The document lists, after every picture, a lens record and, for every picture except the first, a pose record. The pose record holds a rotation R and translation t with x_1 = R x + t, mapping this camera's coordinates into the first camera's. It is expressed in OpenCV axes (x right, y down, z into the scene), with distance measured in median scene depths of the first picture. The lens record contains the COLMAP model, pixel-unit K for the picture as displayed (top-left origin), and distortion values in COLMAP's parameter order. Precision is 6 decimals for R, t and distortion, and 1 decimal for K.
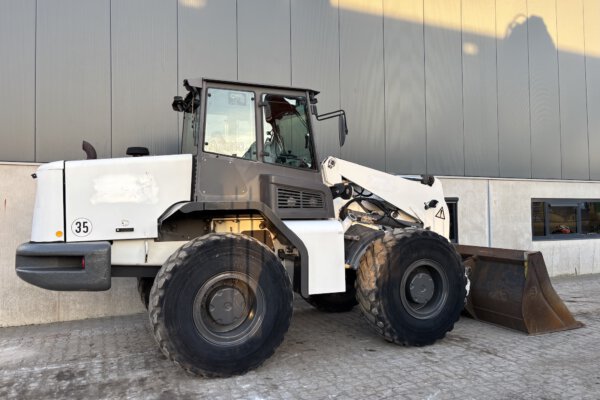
lens RADIAL K [[447.6, 0, 297.0], [0, 447.6, 202.5], [0, 0, 1]] dist [0.052523, -0.058437]
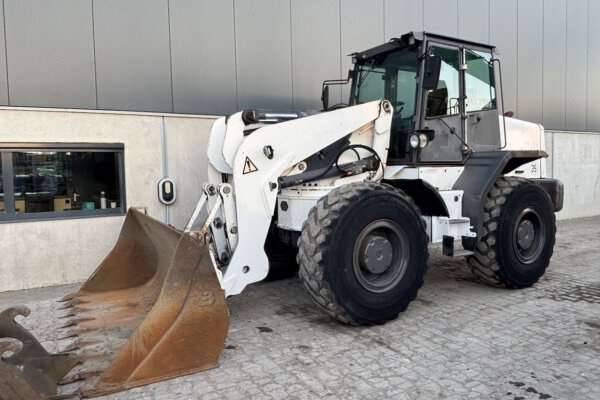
lens RADIAL K [[432.2, 0, 299.0], [0, 432.2, 192.0], [0, 0, 1]] dist [0.054921, -0.062493]
pose [[0.993898, -0.013584, 0.109463, 0.214685], [0.004955, 0.996885, 0.078719, 0.014720], [-0.110191, -0.077696, 0.990869, 0.307482]]
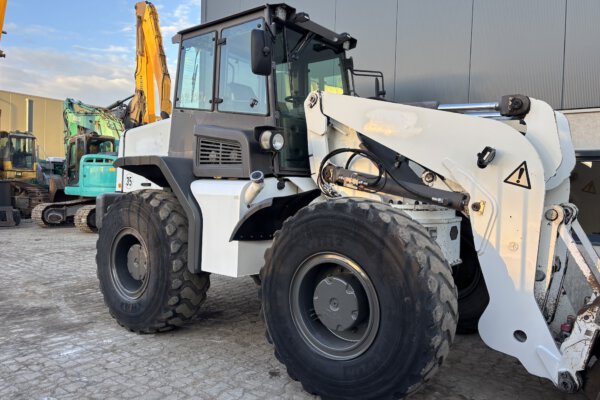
lens RADIAL K [[448.4, 0, 304.7], [0, 448.4, 201.7], [0, 0, 1]] dist [0.058619, -0.061803]
pose [[0.493694, 0.052909, -0.868025, 0.807832], [-0.006370, 0.998341, 0.057230, 0.033891], [0.869612, -0.022724, 0.493212, 0.754468]]
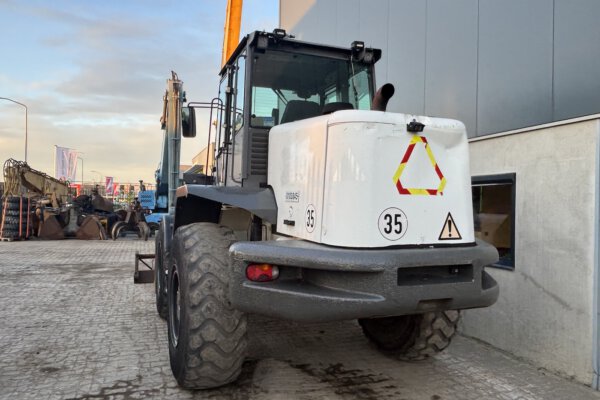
lens RADIAL K [[435.3, 0, 298.1], [0, 435.3, 203.0], [0, 0, 1]] dist [0.047248, -0.066598]
pose [[-0.060111, 0.001945, -0.998190, 1.669685], [0.012618, 0.999920, 0.001189, 0.031396], [0.998112, -0.012523, -0.060131, 1.586536]]
